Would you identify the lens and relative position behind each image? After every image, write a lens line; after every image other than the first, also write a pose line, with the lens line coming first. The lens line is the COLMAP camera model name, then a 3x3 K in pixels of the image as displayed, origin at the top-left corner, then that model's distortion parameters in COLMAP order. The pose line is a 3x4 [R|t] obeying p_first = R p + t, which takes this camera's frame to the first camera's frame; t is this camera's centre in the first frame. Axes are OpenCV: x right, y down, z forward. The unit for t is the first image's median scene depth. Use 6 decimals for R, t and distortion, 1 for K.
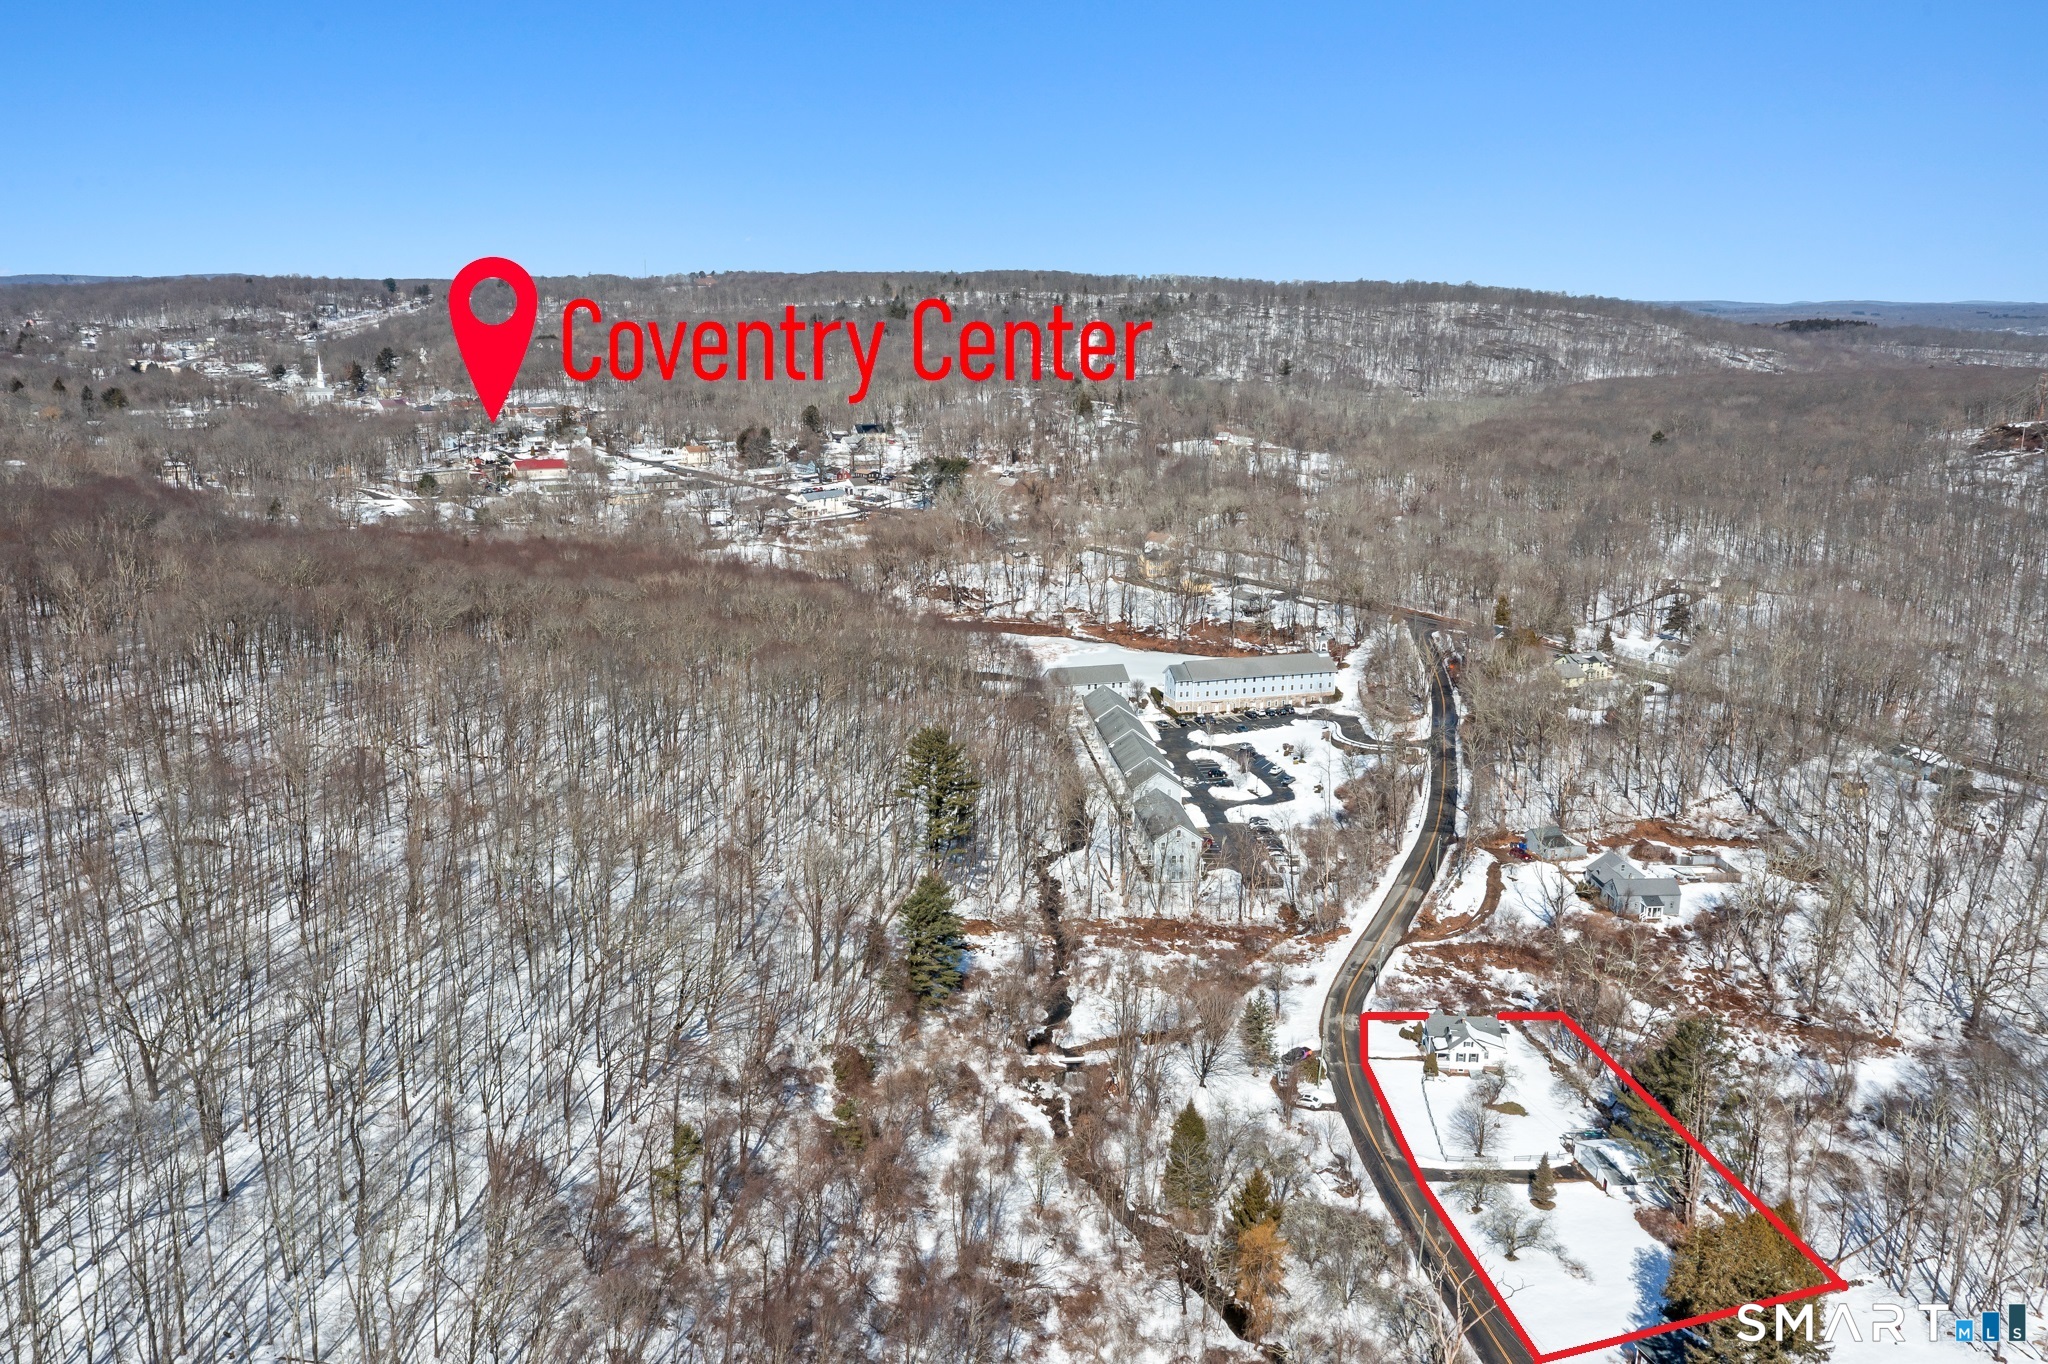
lens RADIAL K [[1716.8, 0, 1026.7], [0, 1716.8, 678.3], [0, 0, 1]] dist [-0.025901, 0.006976]
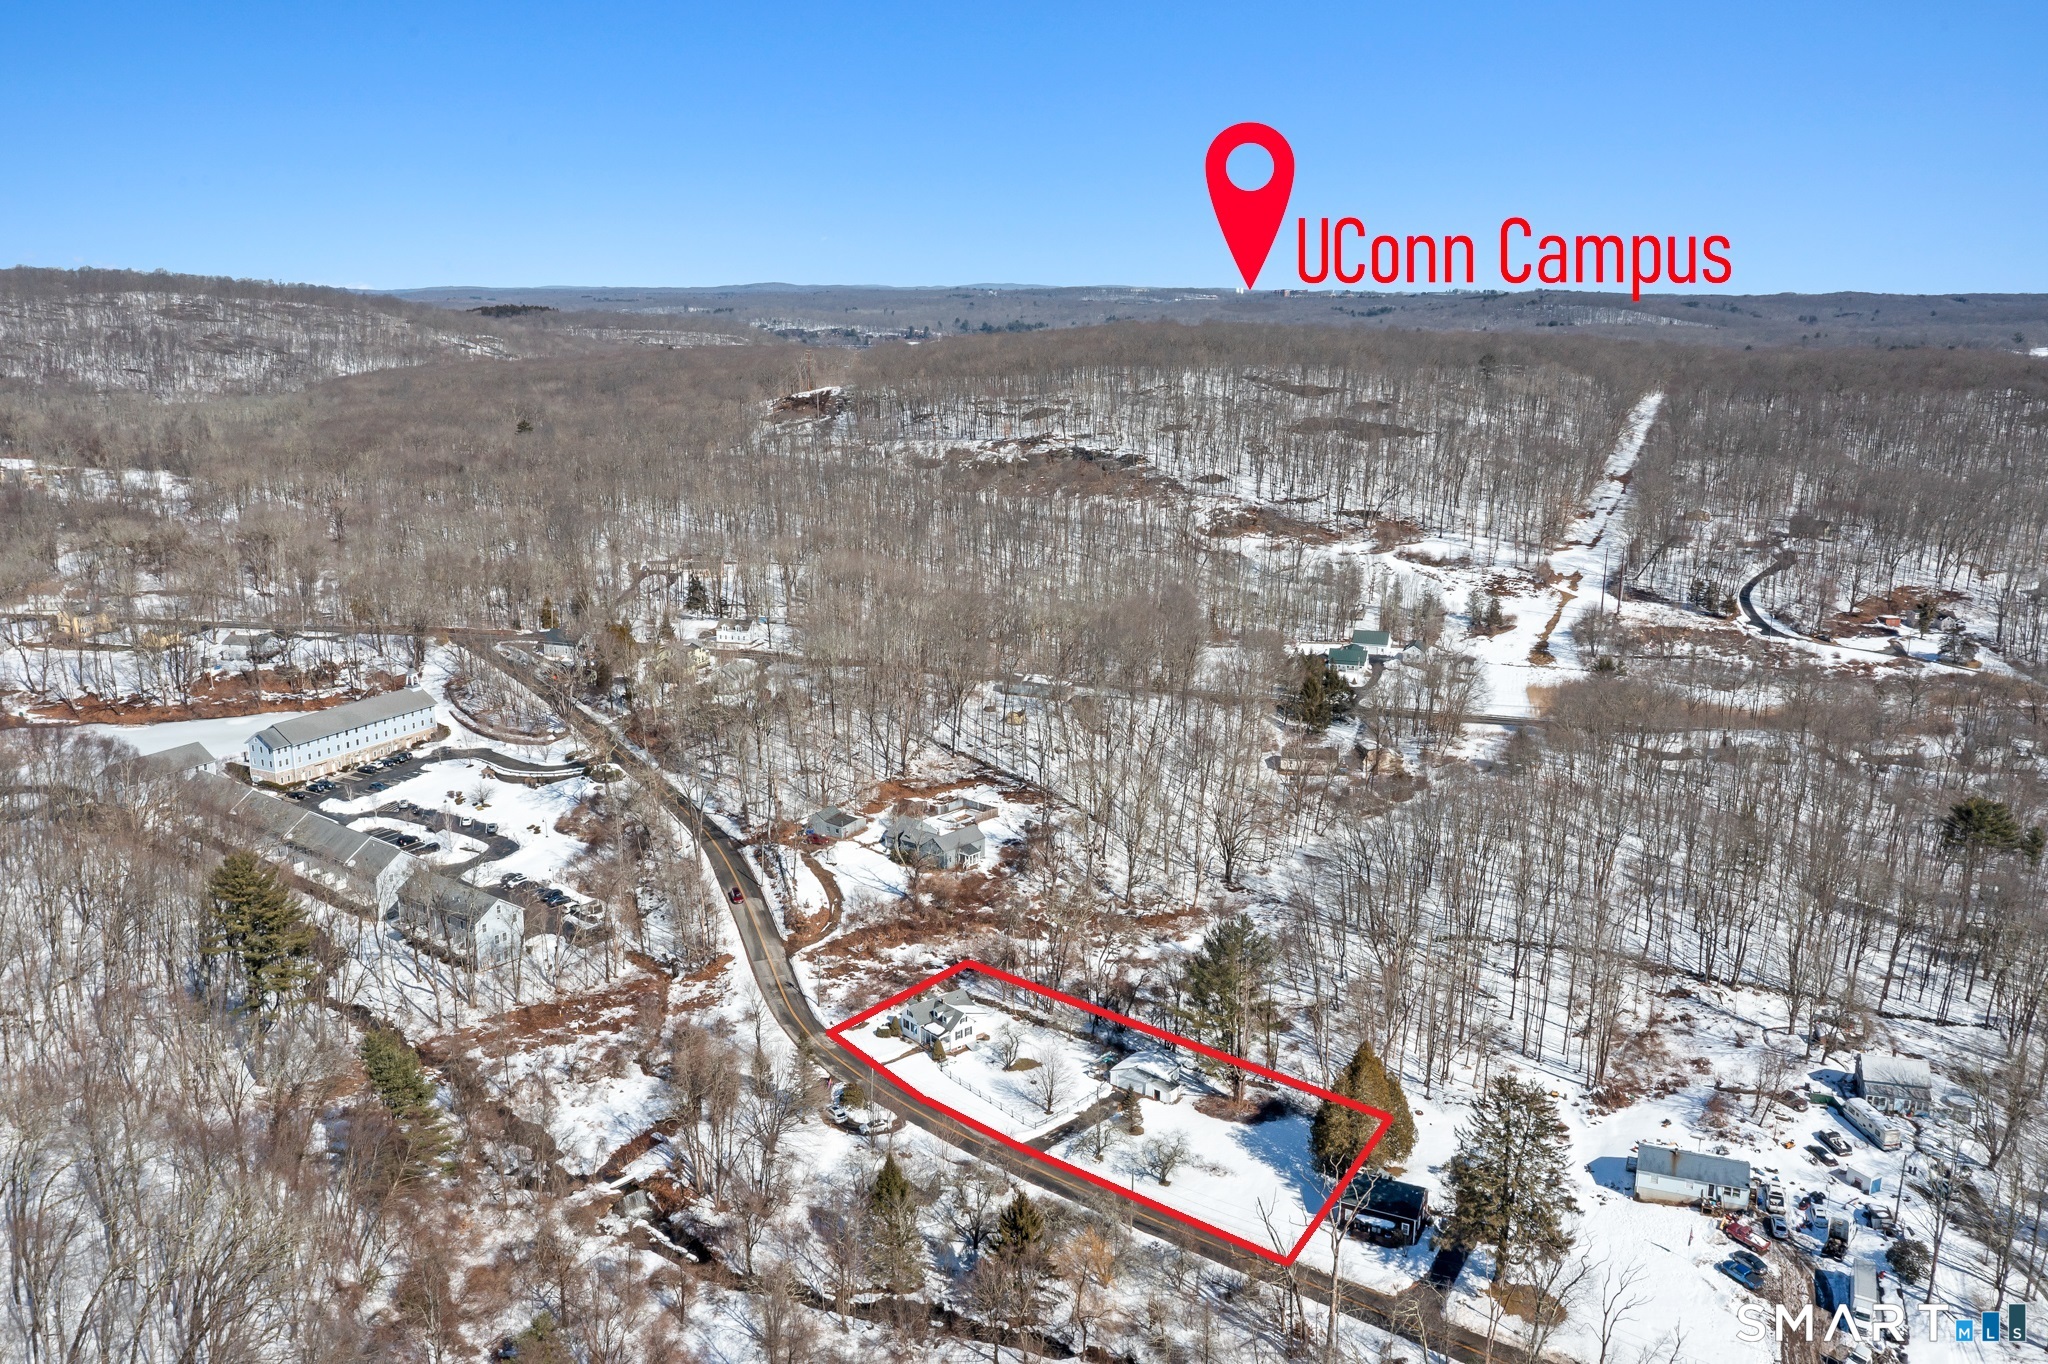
lens RADIAL K [[1716.8, 0, 1025.6], [0, 1716.8, 686.3], [0, 0, 1]] dist [-0.025901, 0.006976]
pose [[0.668369, -0.168513, 0.724491, -0.263229], [0.159220, 0.983836, 0.081948, -0.037854], [-0.726589, 0.060582, 0.684396, 0.157278]]
